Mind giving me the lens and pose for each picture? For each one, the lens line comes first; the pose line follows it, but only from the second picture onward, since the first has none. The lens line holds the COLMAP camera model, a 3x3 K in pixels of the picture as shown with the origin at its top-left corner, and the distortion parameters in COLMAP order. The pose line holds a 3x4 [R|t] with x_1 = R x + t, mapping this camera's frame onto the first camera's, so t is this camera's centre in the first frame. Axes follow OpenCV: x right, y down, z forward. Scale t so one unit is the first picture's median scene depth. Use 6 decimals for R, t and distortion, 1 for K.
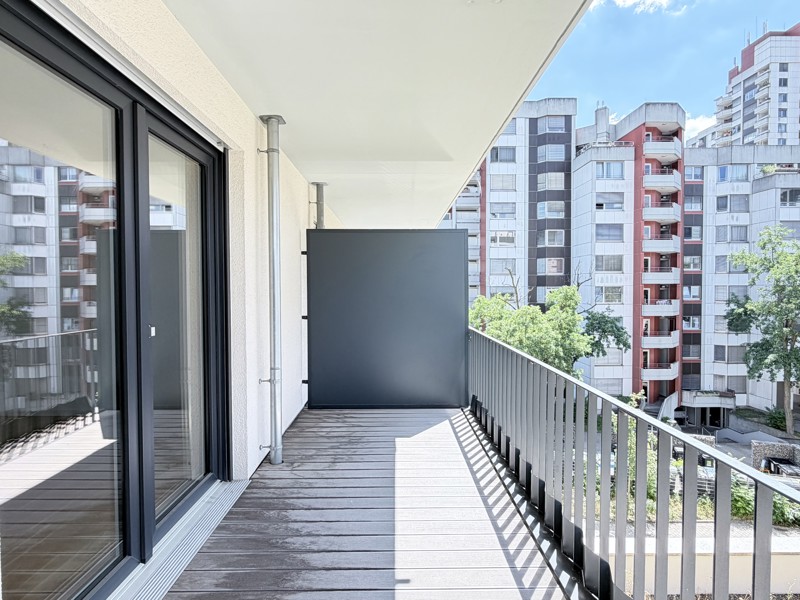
lens RADIAL K [[446.5, 0, 403.0], [0, 446.5, 308.5], [0, 0, 1]] dist [0.002326, 0.000067]
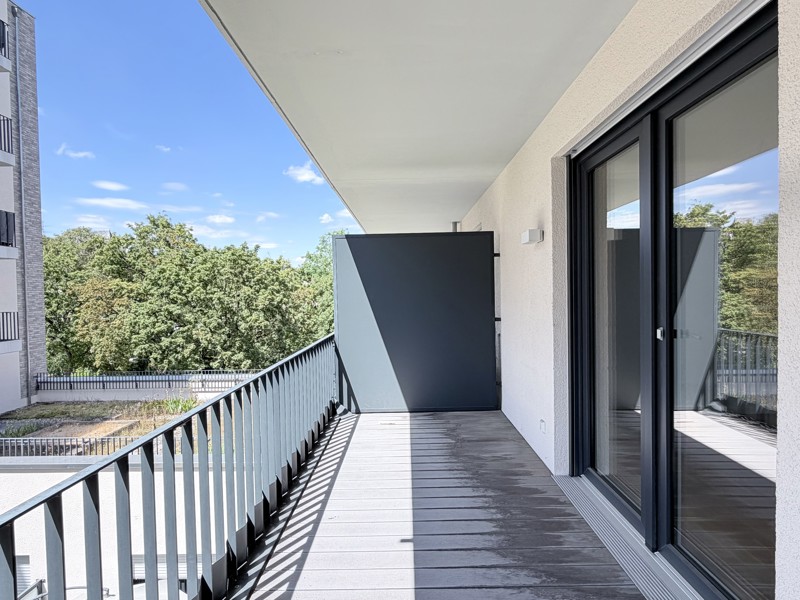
lens RADIAL K [[446.5, 0, 403.0], [0, 446.5, 308.5], [0, 0, 1]] dist [0.002326, 0.000067]
pose [[-0.999576, 0.015196, 0.024848, -0.027462], [0.017143, 0.996639, 0.080101, -0.088581], [-0.023547, 0.080493, -0.996477, 1.962725]]
